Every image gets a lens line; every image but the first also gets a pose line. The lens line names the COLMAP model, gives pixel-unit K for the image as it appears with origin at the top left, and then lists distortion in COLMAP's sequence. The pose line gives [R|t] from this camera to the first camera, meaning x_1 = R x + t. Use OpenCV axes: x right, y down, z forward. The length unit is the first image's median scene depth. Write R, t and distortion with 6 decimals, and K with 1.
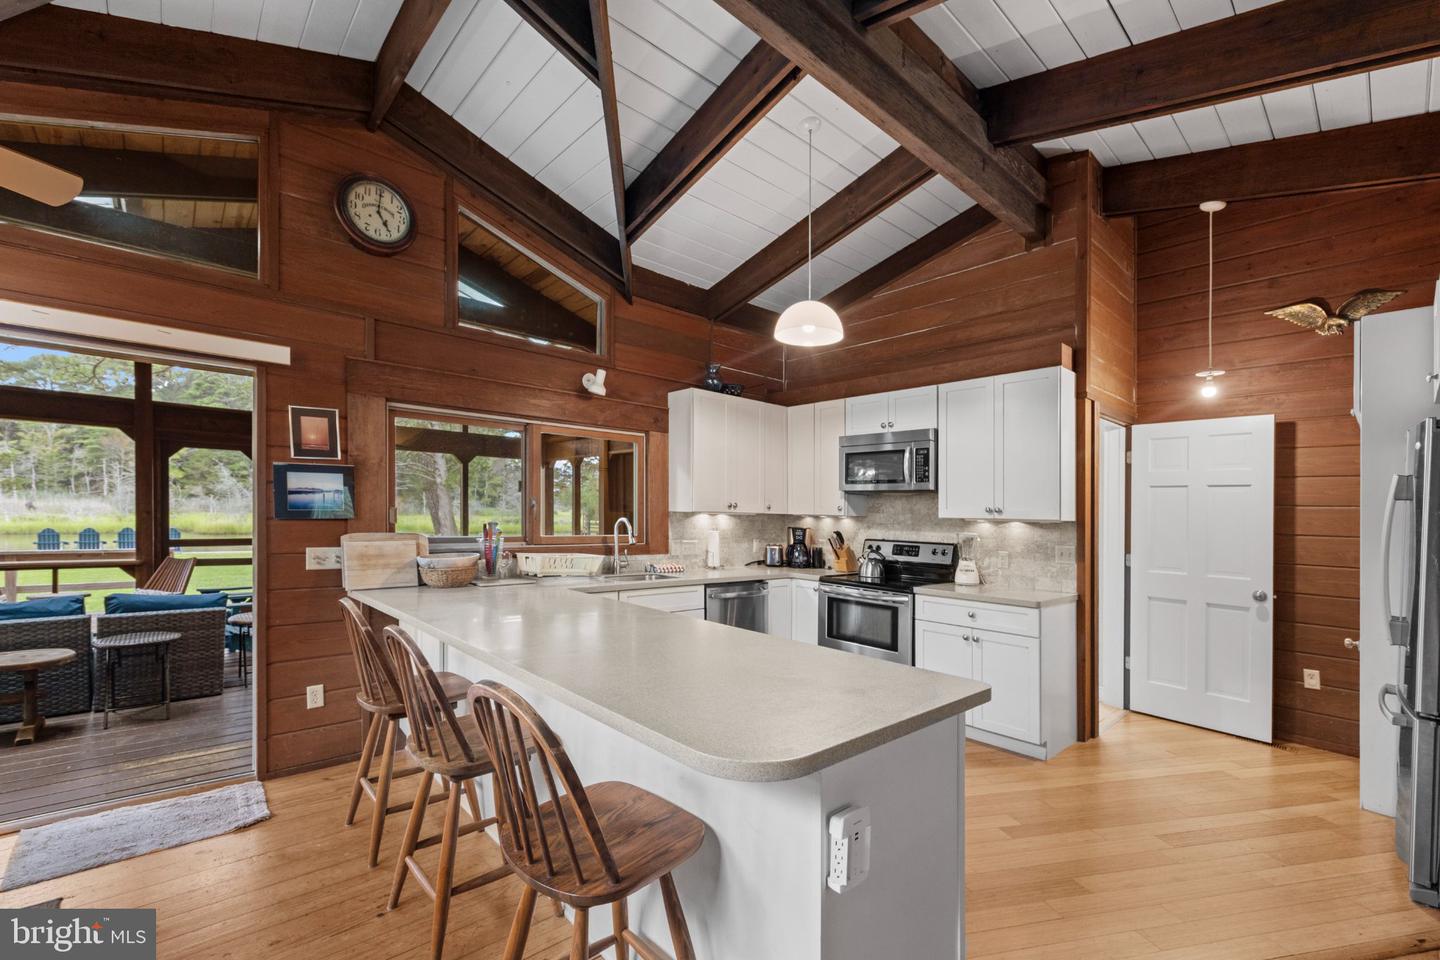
lens RADIAL K [[610.5, 0, 711.1], [0, 610.5, 541.8], [0, 0, 1]] dist [0.001125, -0.000270]
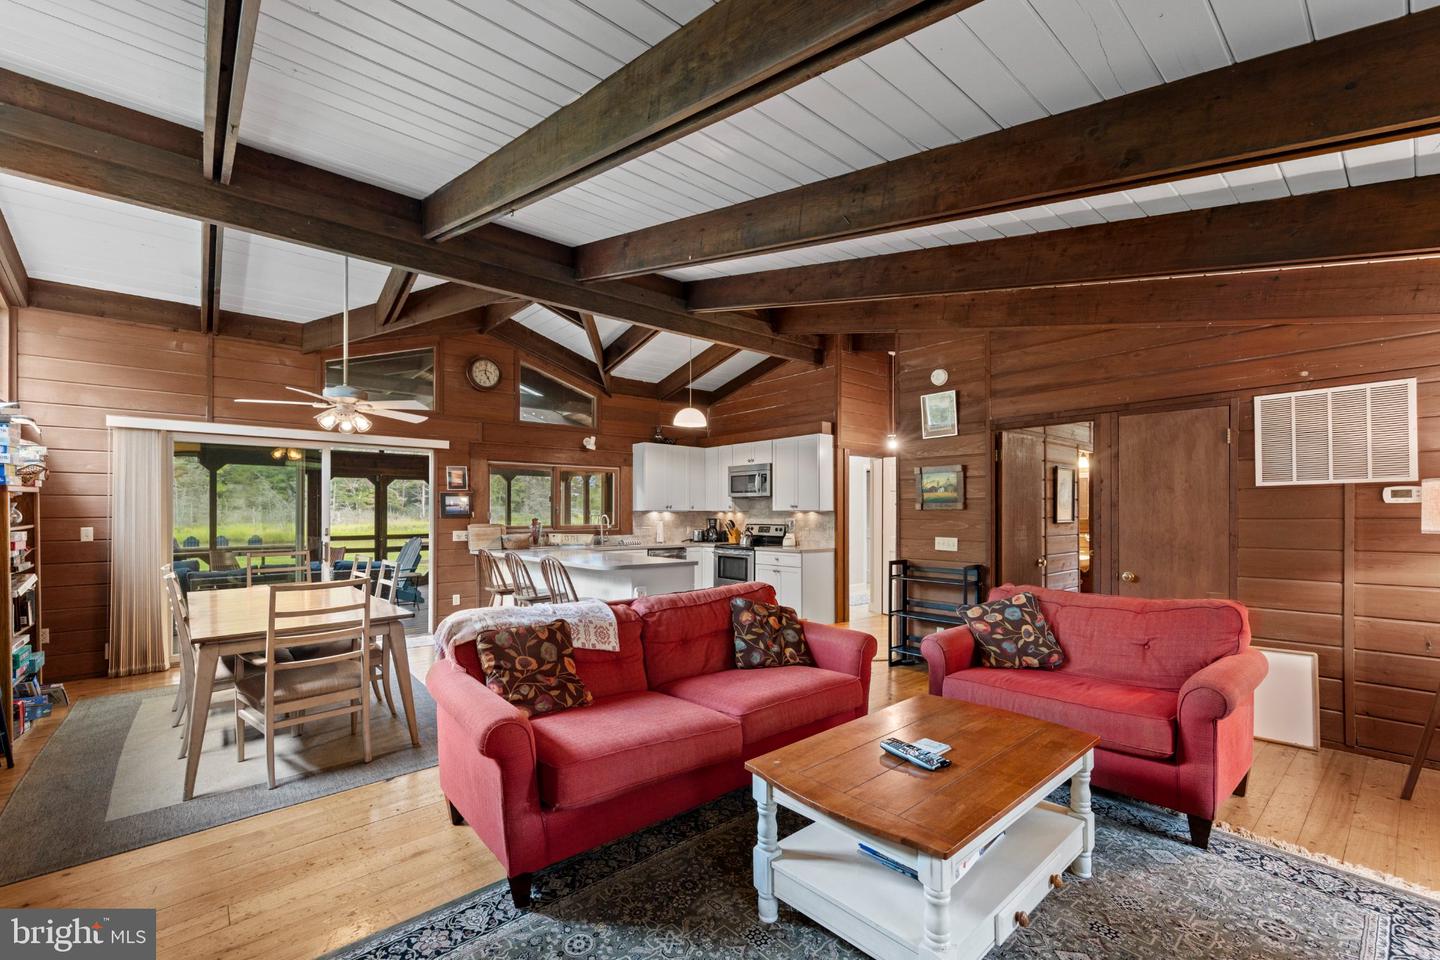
lens RADIAL K [[610.5, 0, 724.1], [0, 610.5, 485.3], [0, 0, 1]] dist [0.001125, -0.000270]
pose [[0.999643, -0.023642, -0.012411, 0.230017], [0.022391, 0.995436, -0.092769, 0.049415], [0.014547, 0.092458, 0.995610, -0.807165]]
